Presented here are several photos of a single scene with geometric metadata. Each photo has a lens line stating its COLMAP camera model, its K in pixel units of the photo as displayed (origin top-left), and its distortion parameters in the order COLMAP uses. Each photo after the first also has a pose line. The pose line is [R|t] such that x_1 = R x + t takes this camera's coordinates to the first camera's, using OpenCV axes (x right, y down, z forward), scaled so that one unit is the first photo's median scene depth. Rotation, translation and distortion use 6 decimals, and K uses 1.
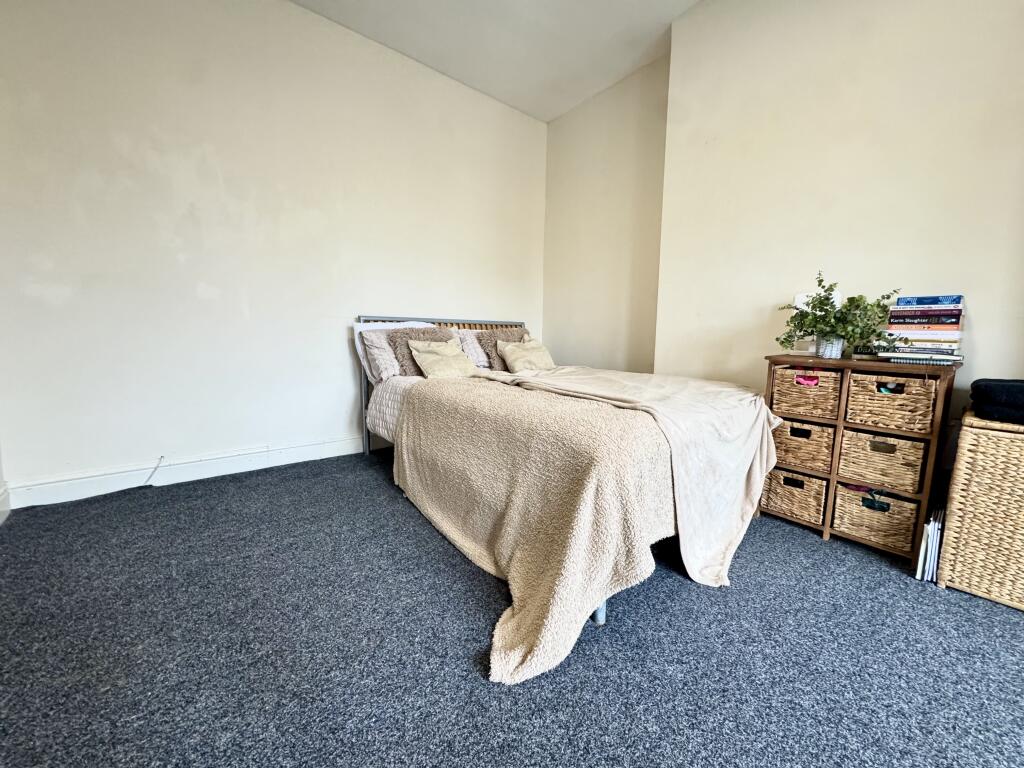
lens RADIAL K [[406.6, 0, 512.0], [0, 406.6, 384.0], [0, 0, 1]] dist [-0.001233, -0.000042]
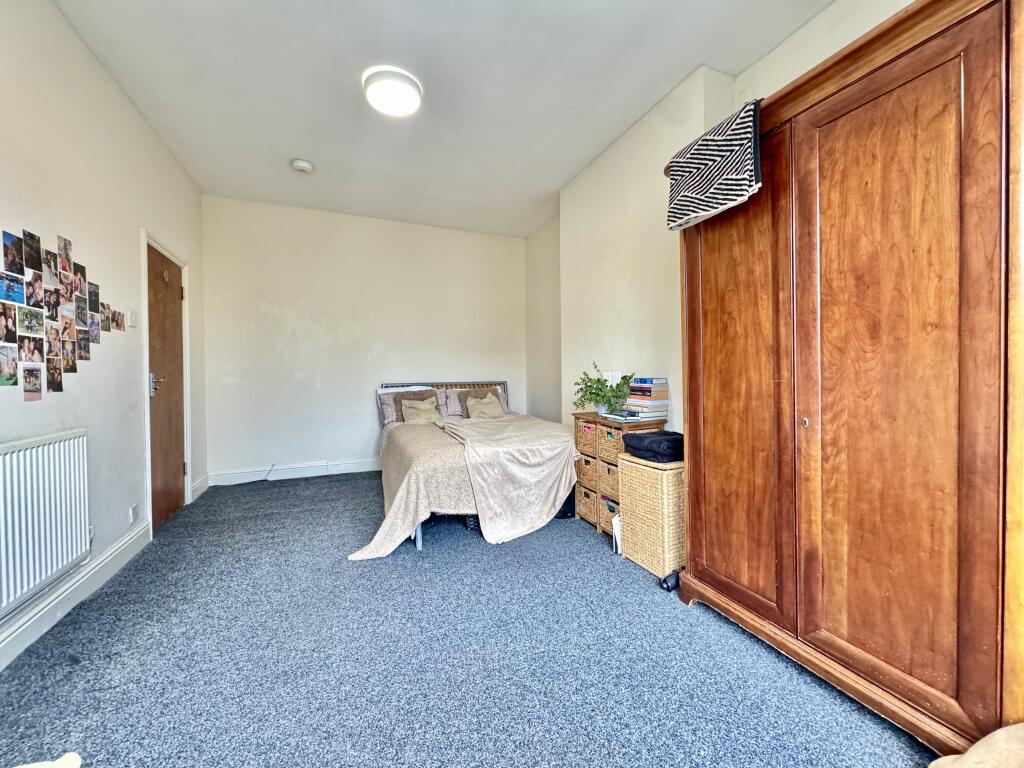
lens RADIAL K [[406.6, 0, 512.0], [0, 406.6, 384.0], [0, 0, 1]] dist [-0.001233, -0.000042]
pose [[0.959506, -0.017249, -0.281158, 0.879230], [-0.008478, 0.995903, -0.090029, -0.038630], [0.281559, 0.088767, 0.955429, -0.618531]]
